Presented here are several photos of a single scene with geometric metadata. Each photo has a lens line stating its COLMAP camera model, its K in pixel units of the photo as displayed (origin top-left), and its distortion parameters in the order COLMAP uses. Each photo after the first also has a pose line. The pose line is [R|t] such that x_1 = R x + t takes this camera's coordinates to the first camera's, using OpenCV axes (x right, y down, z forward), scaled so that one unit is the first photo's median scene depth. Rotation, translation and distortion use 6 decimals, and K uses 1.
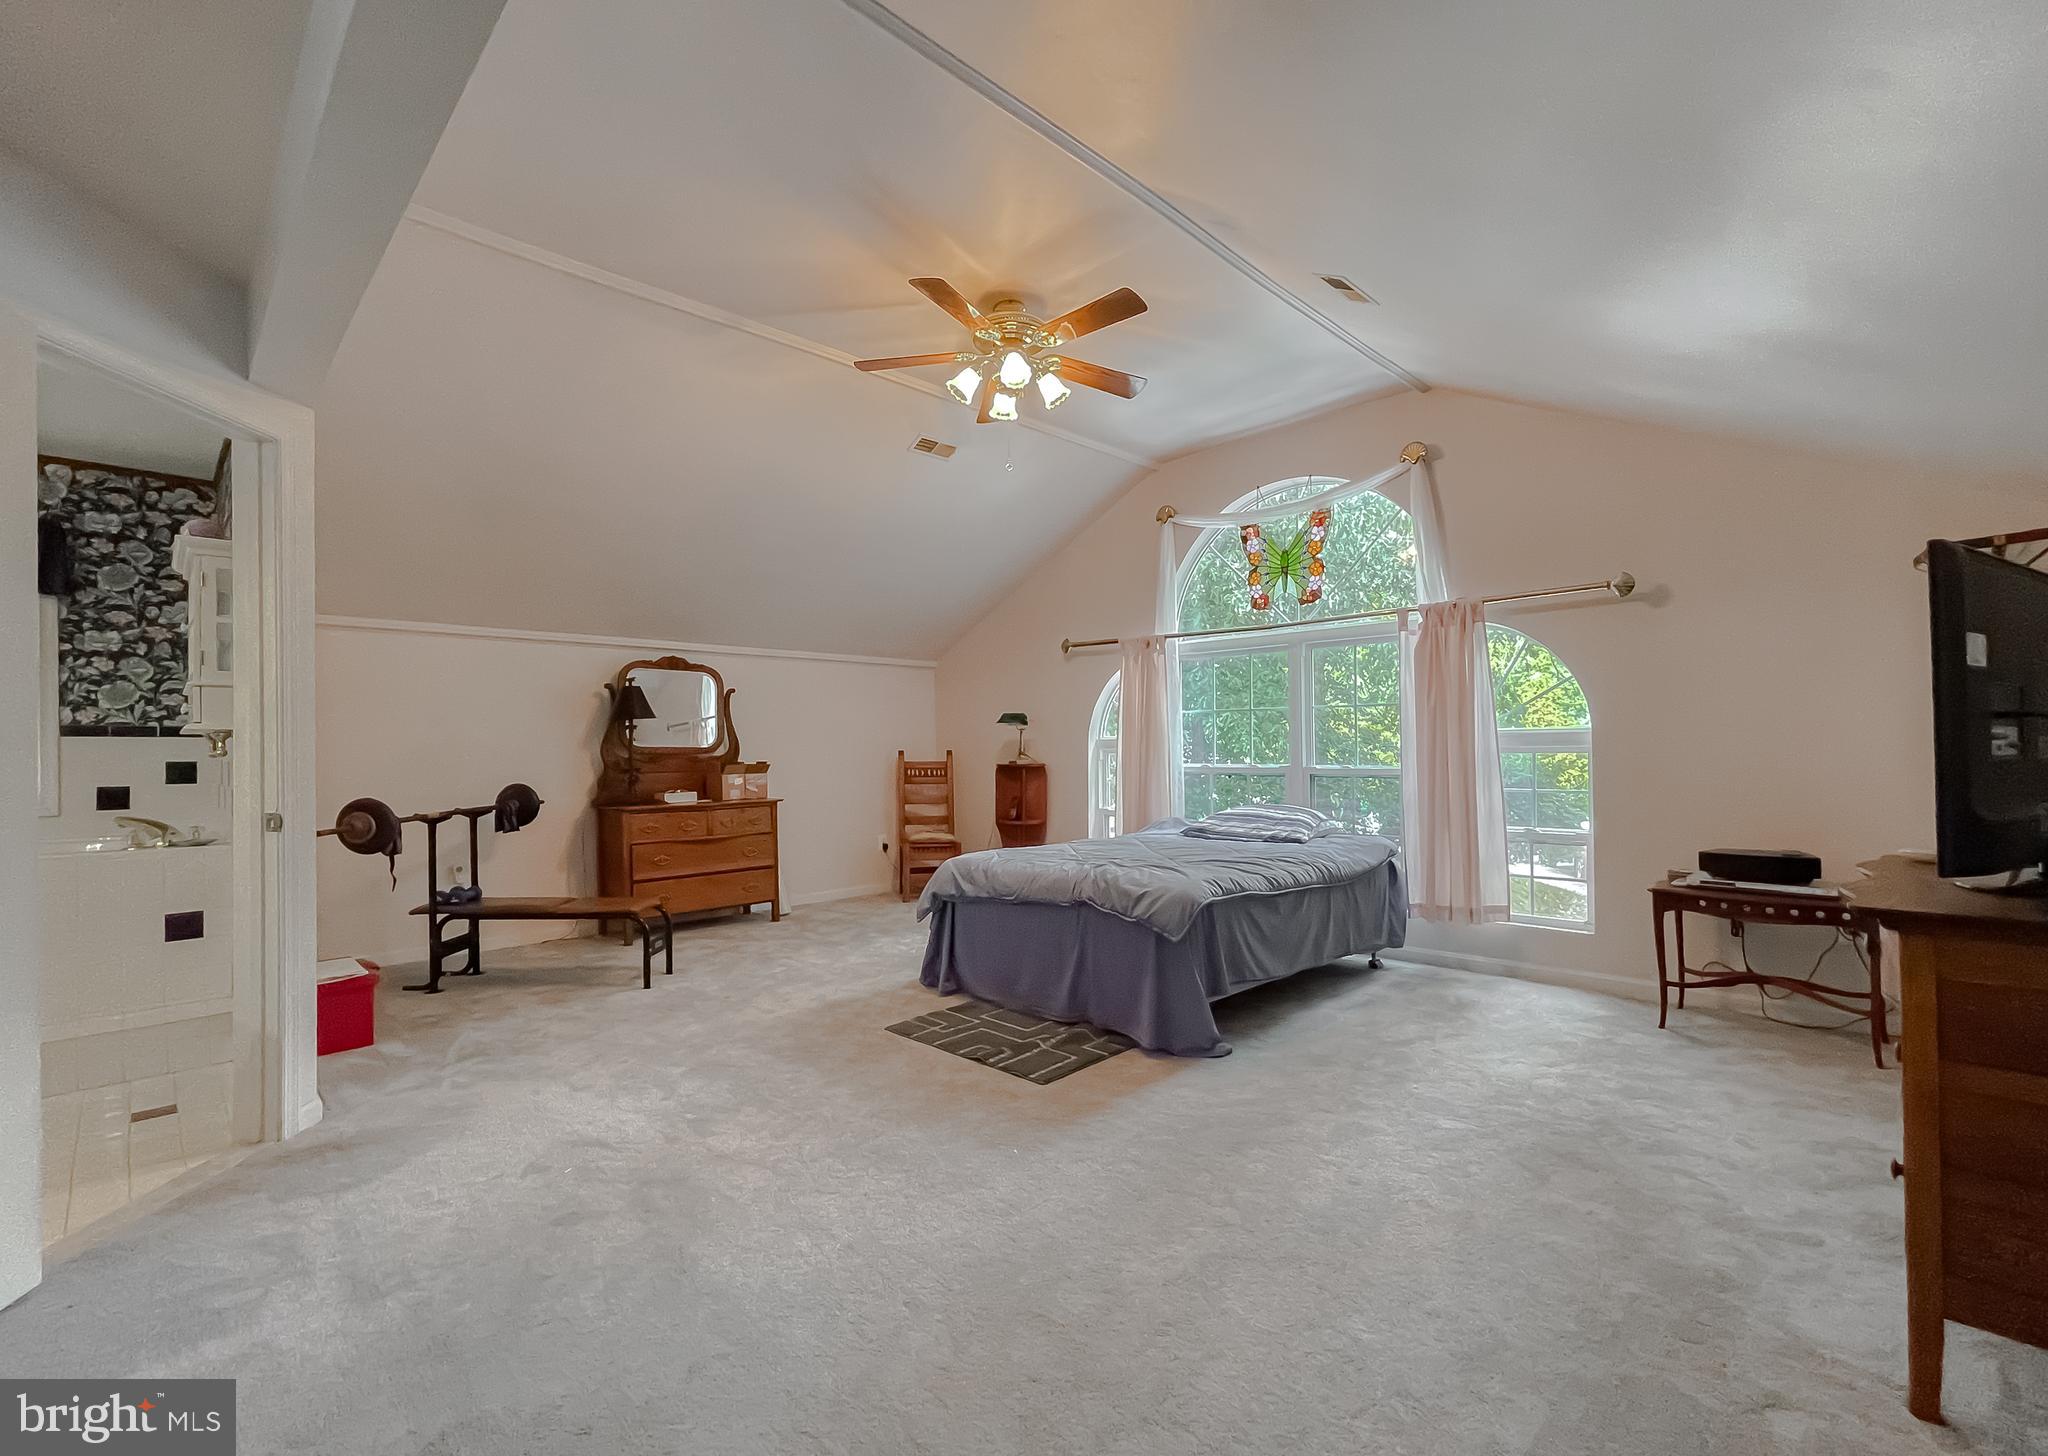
lens RADIAL K [[901.7, 0, 1021.5], [0, 901.7, 737.8], [0, 0, 1]] dist [-0.014536, 0.007762]
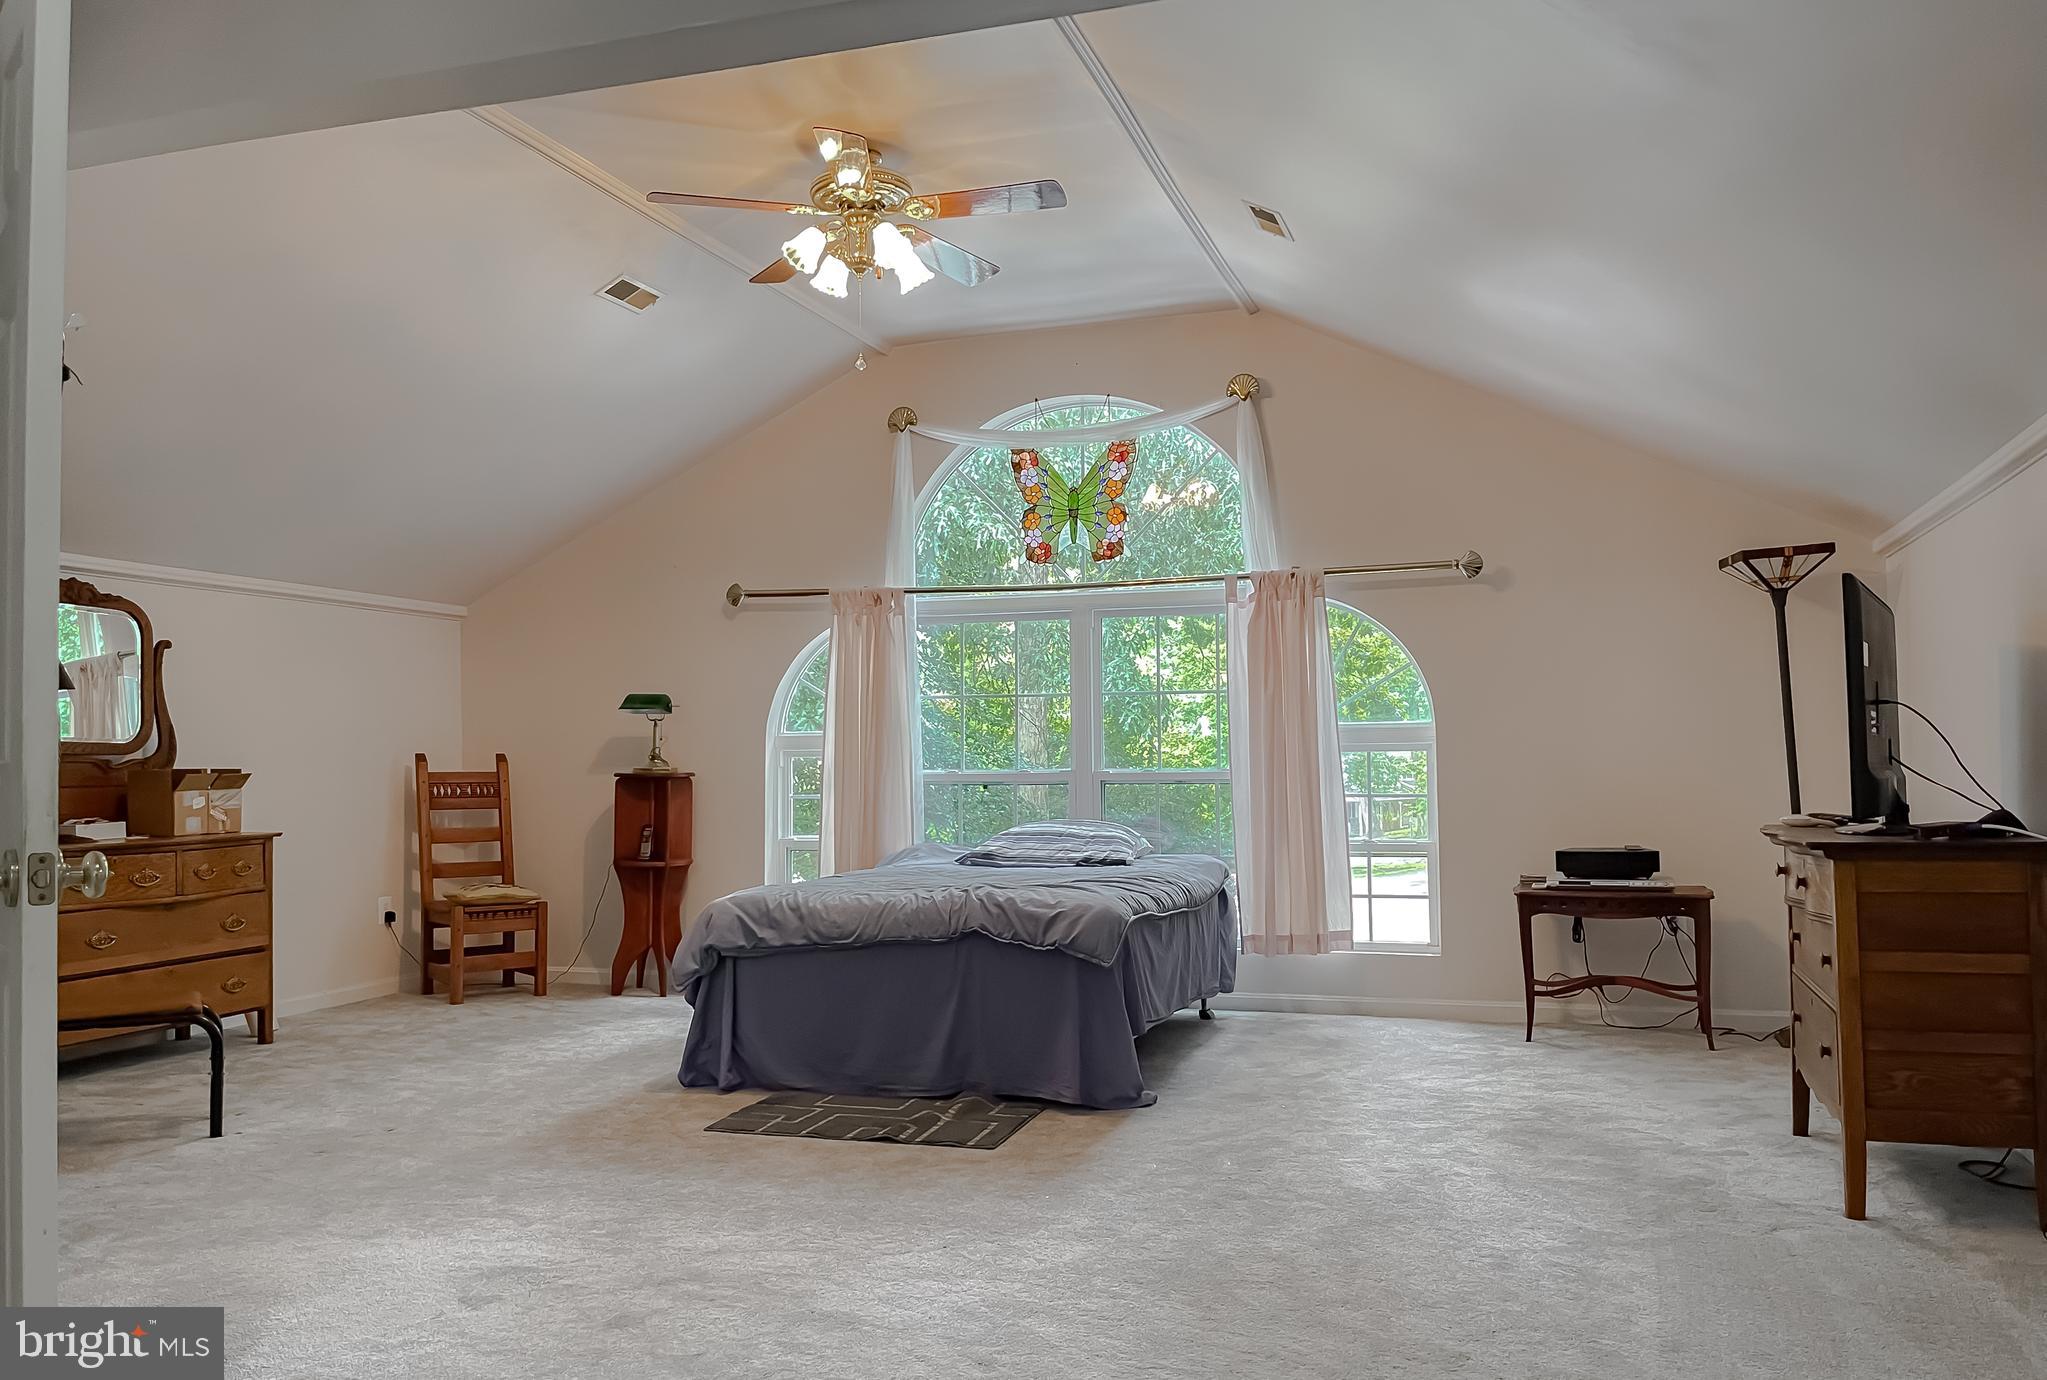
lens RADIAL K [[1610.2, 0, 1023.5], [0, 1610.2, 690.0], [0, 0, 1]] dist [0.038699, -0.007239]
pose [[0.887027, 0.022096, 0.461189, -0.409413], [-0.003523, 0.999149, -0.041095, 0.021562], [-0.461705, 0.034828, 0.886350, -0.204275]]
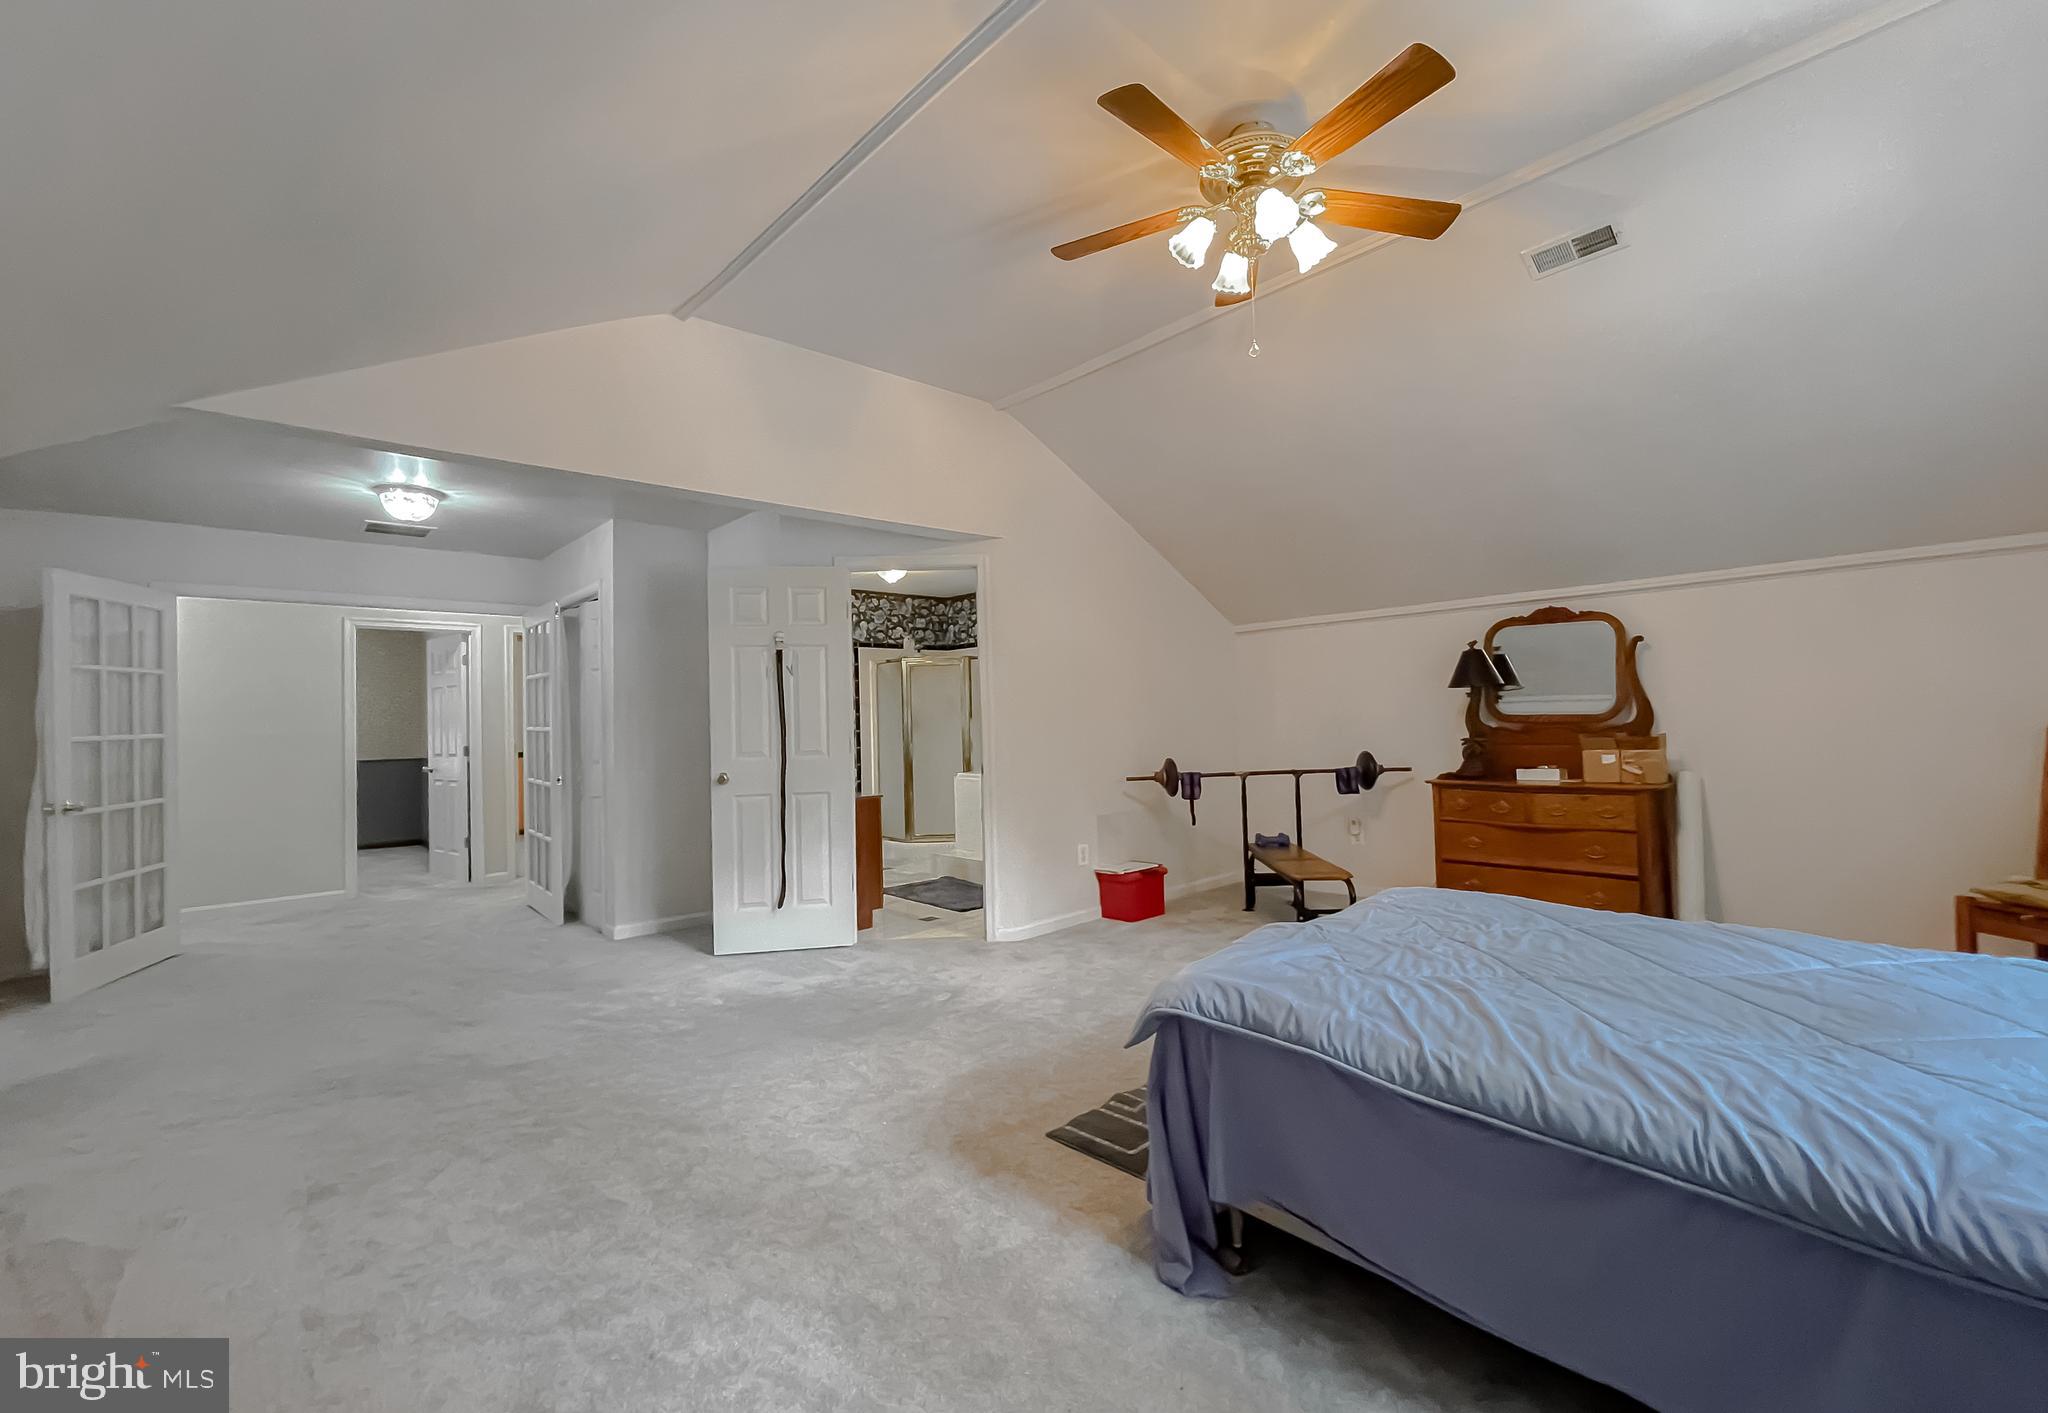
lens RADIAL K [[871.6, 0, 1024.0], [0, 871.6, 706.5], [0, 0, 1]] dist [-0.000536, -0.000028]
pose [[-0.026134, -0.007457, -0.999631, 0.549587], [0.032117, 0.999450, -0.008295, -0.008152], [0.999142, -0.032322, -0.025881, 0.655113]]
